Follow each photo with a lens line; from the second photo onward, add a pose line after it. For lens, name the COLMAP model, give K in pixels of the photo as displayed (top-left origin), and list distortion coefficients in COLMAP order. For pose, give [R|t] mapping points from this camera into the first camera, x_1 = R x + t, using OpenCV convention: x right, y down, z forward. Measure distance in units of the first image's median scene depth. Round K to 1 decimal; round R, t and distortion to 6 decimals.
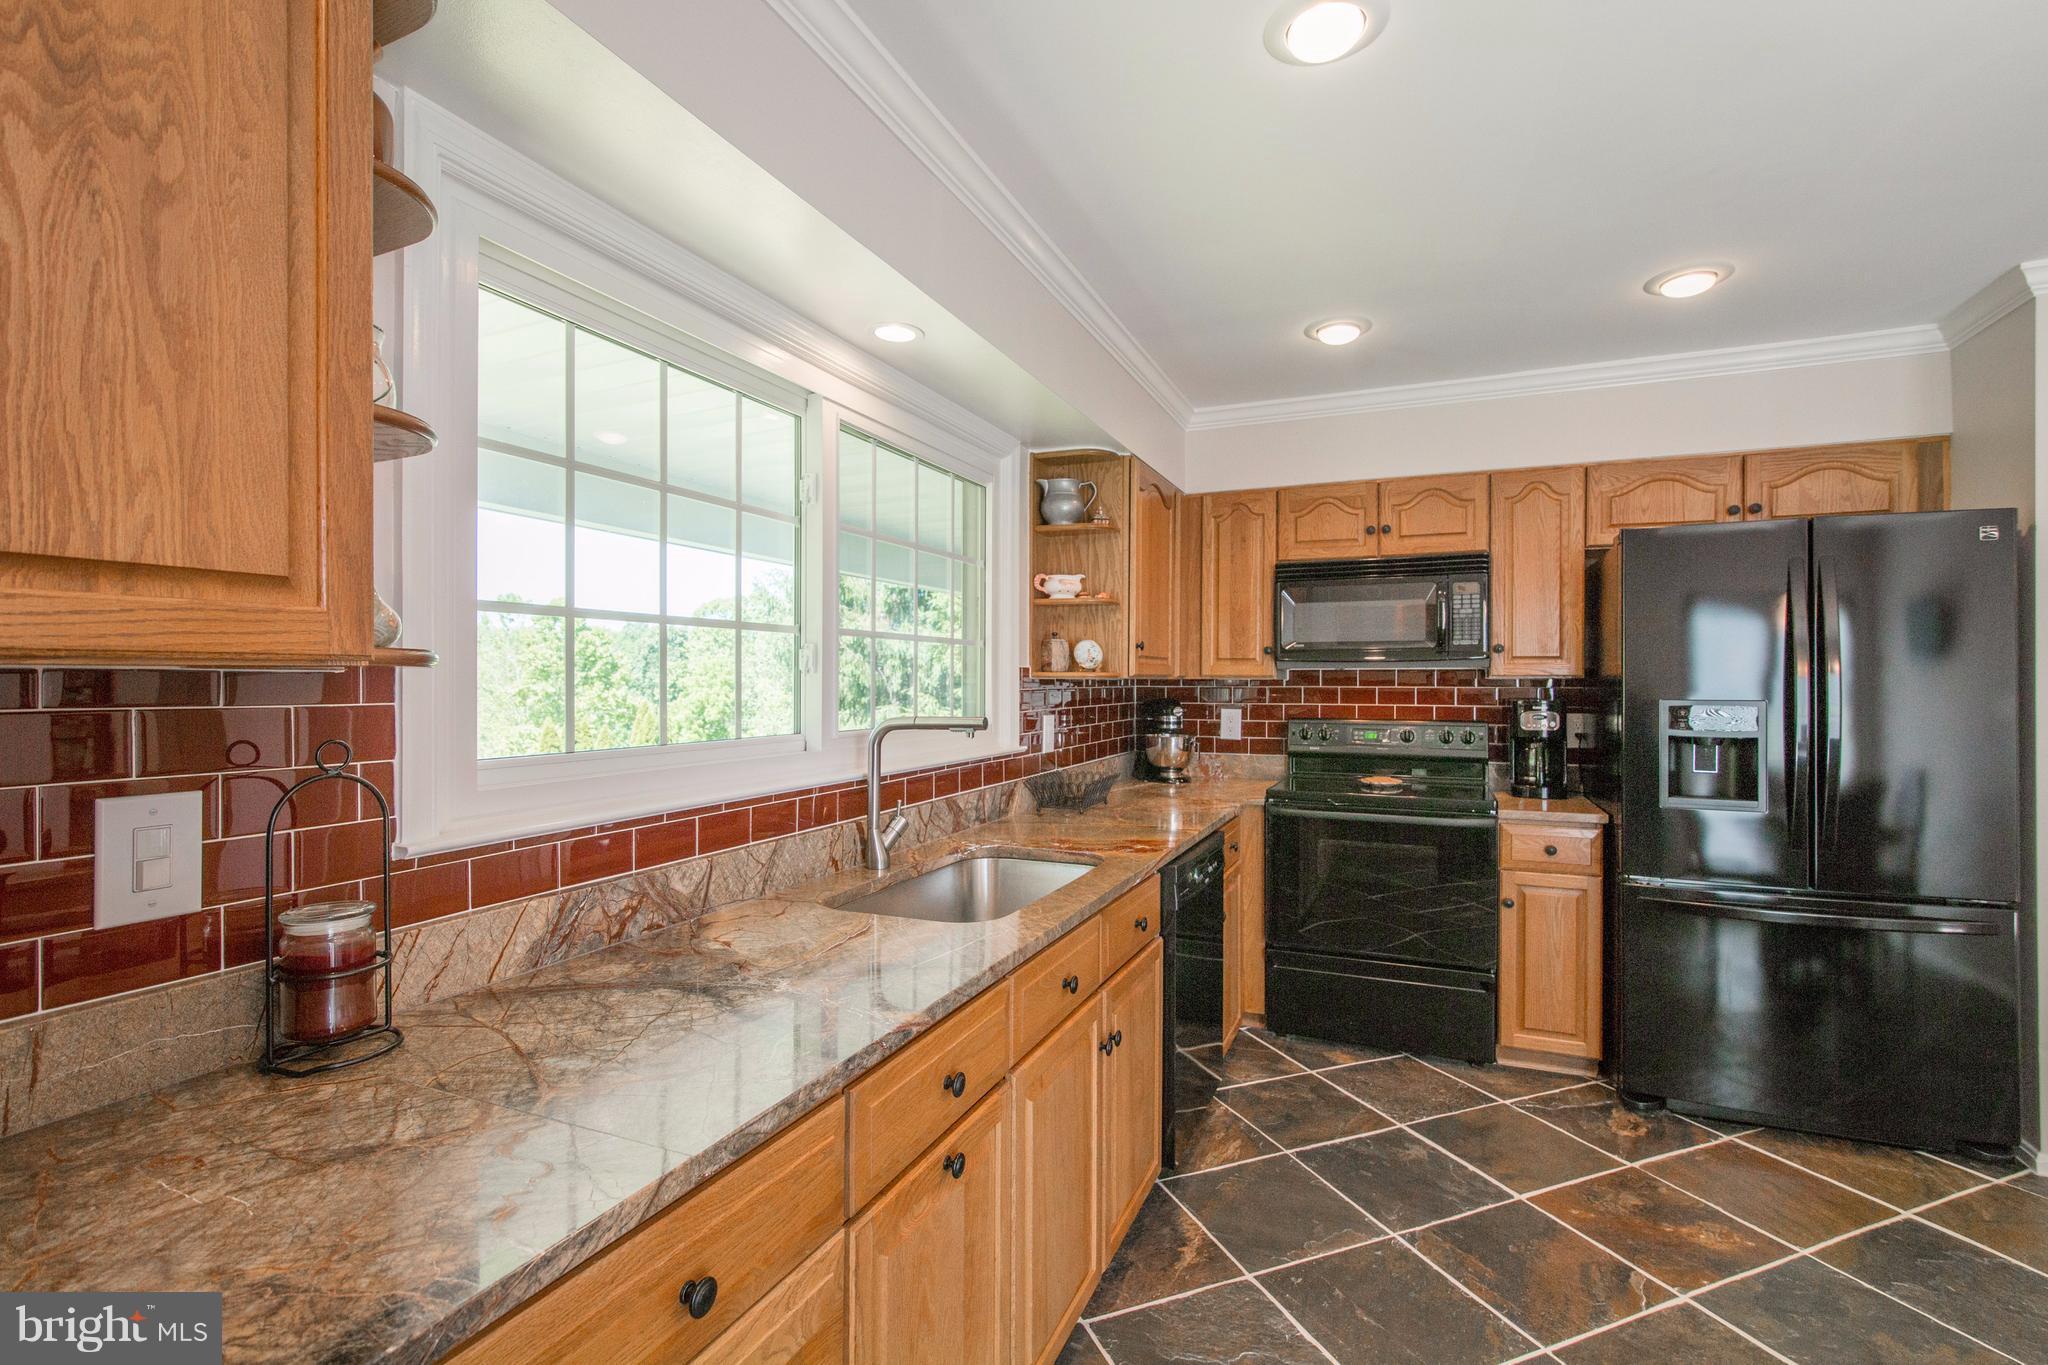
lens RADIAL K [[930.9, 0, 1032.7], [0, 930.9, 685.0], [0, 0, 1]] dist [-0.001547, -0.000215]
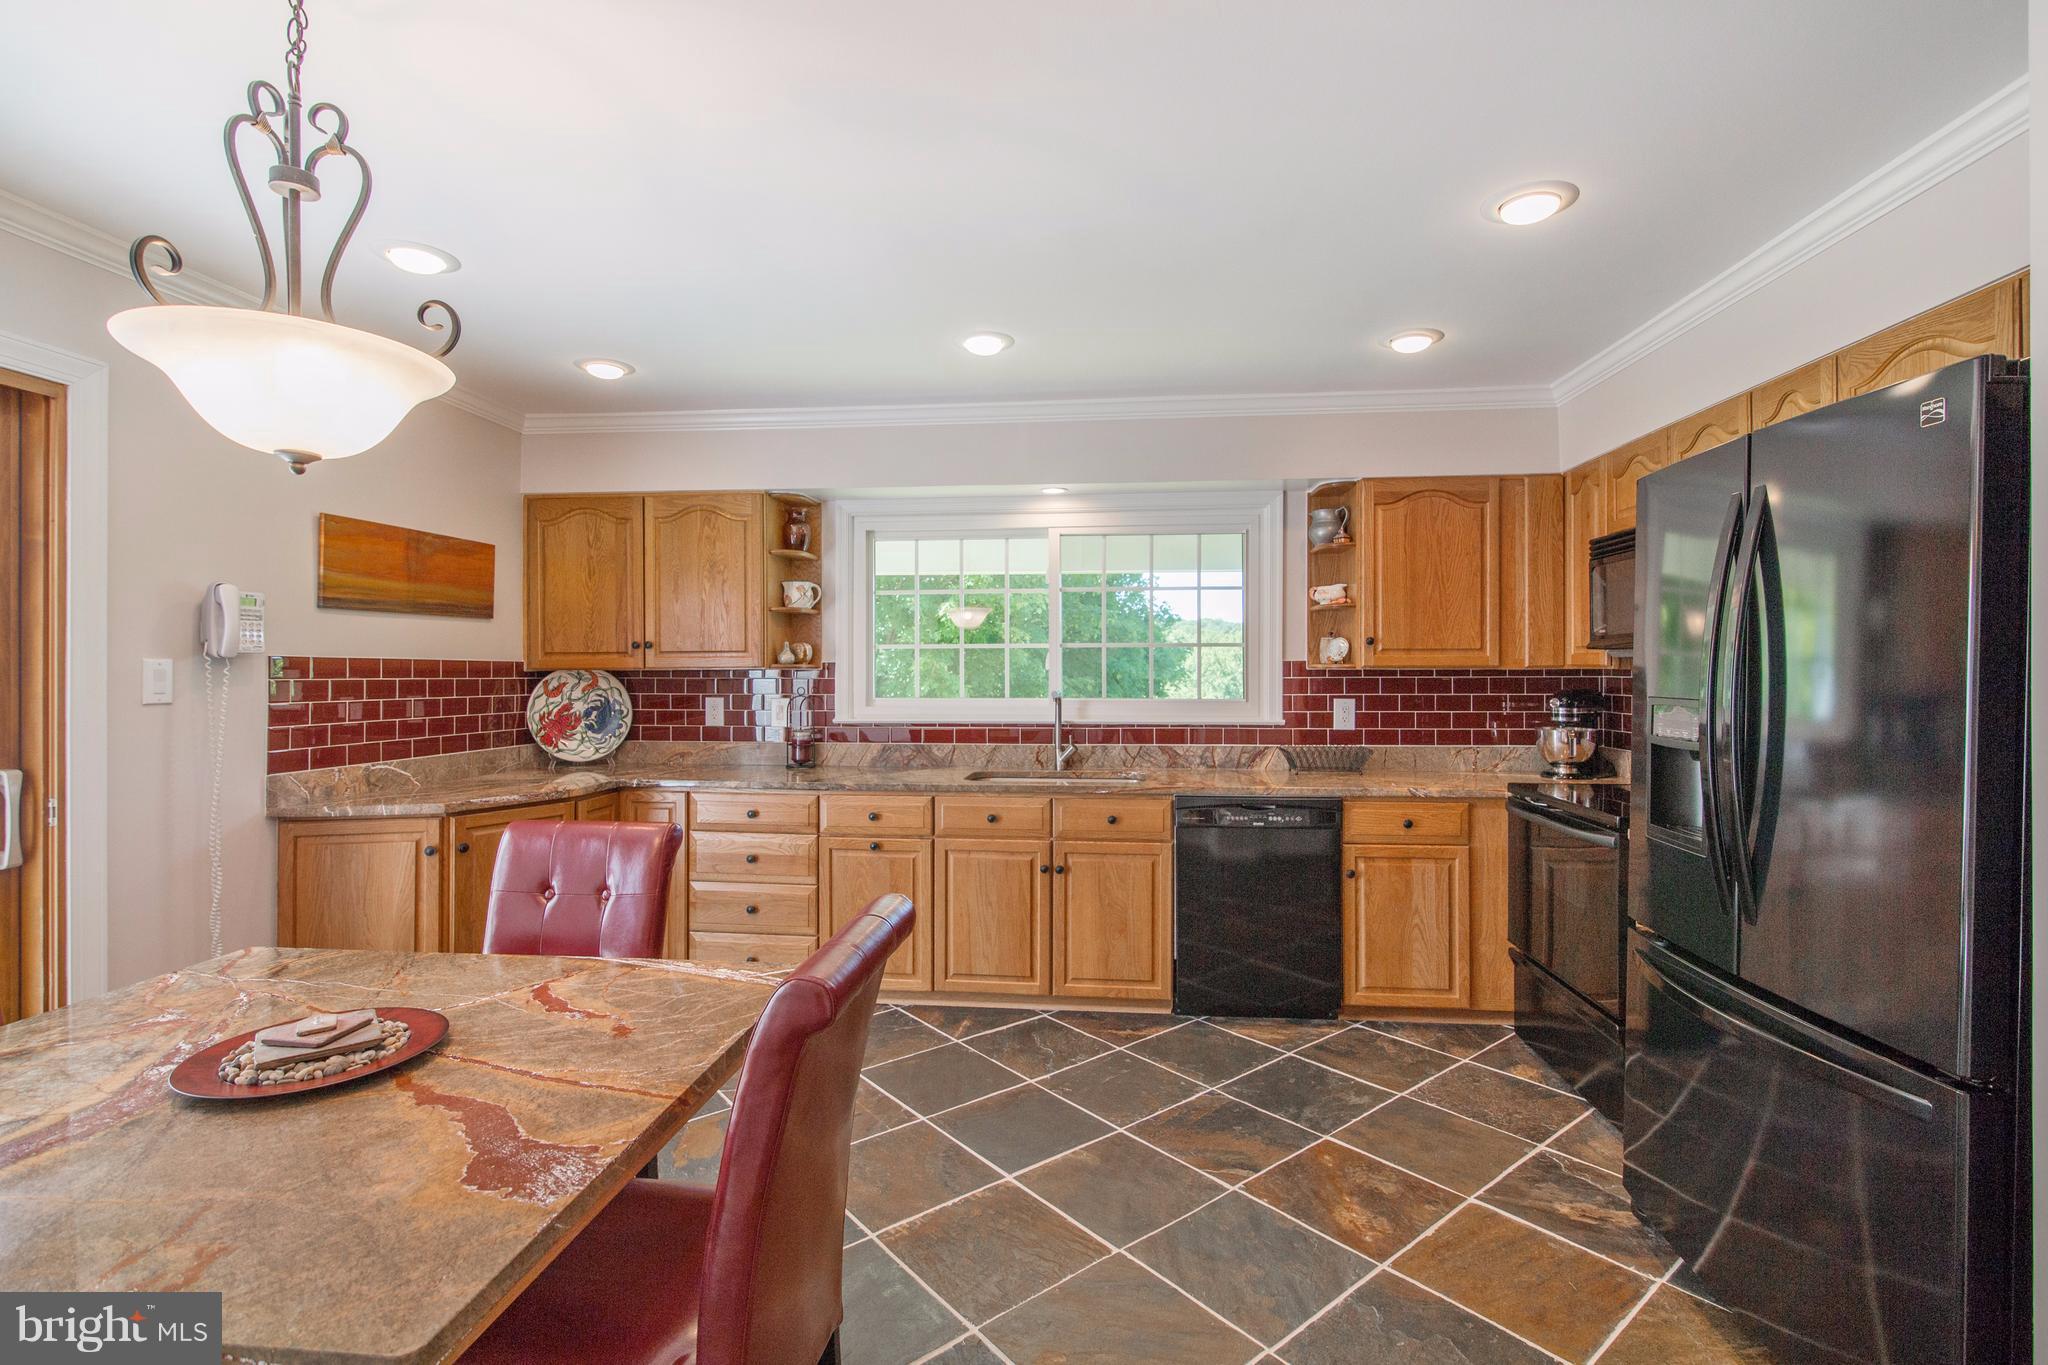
lens RADIAL K [[942.5, 0, 1025.8], [0, 942.5, 673.5], [0, 0, 1]] dist [-0.001339, -0.000203]
pose [[0.300292, 0.003132, -0.953842, 1.138017], [-0.002501, 0.999994, 0.002496, -0.003587], [0.953844, 0.001636, 0.300298, 0.243256]]
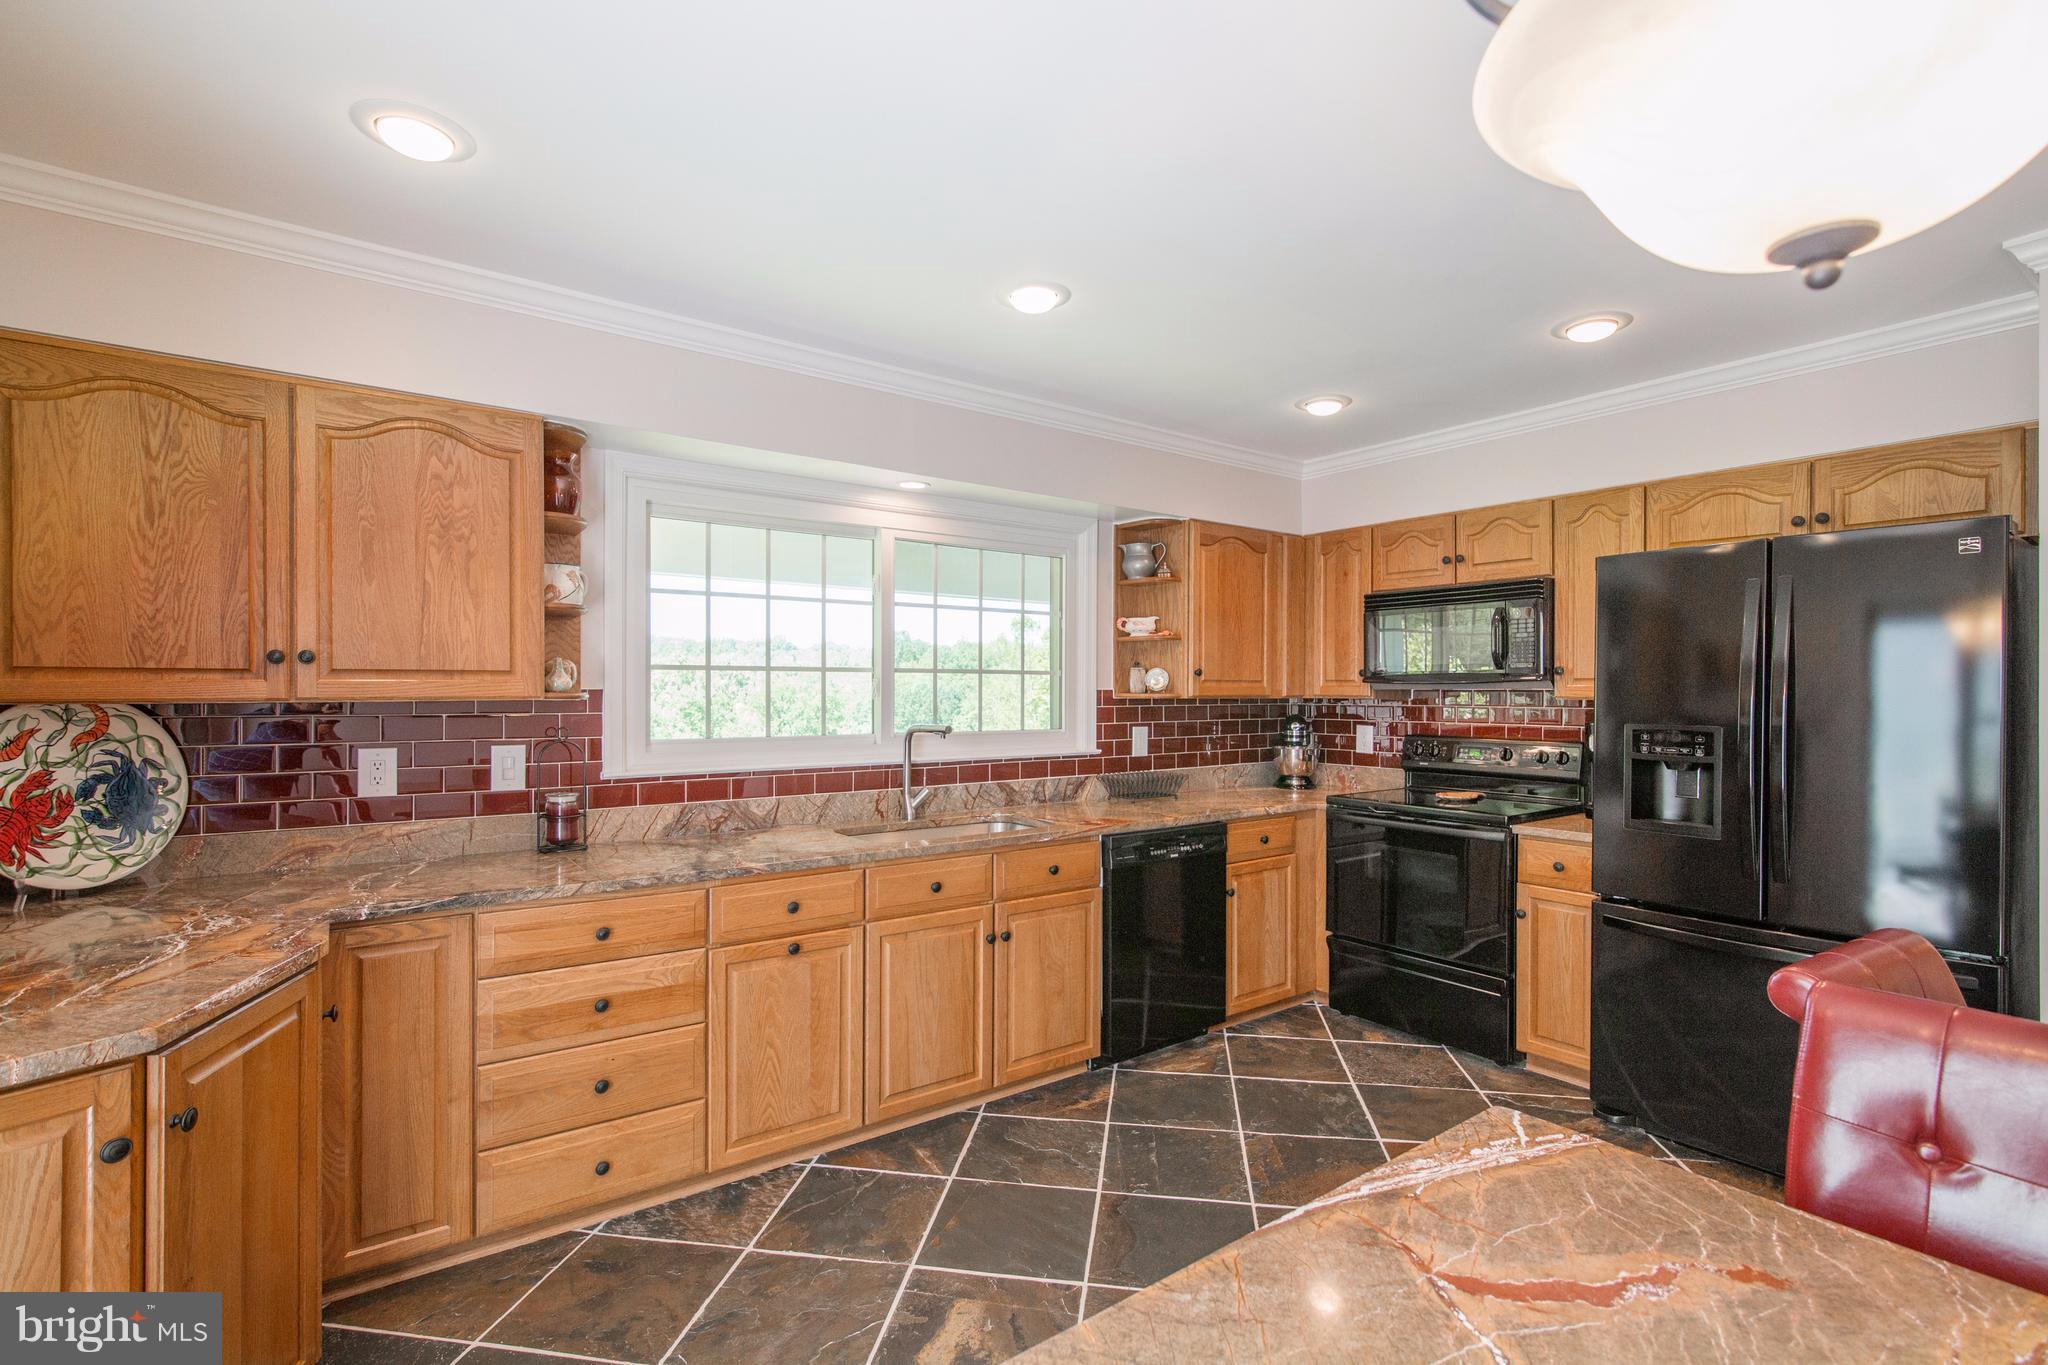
lens RADIAL K [[939.0, 0, 1027.6], [0, 939.0, 695.2], [0, 0, 1]] dist [-0.001855, -0.001322]
pose [[0.864050, 0.003134, -0.503397, 0.563435], [-0.003380, 0.999994, 0.000425, -0.011687], [0.503395, 0.001334, 0.864055, -0.199708]]
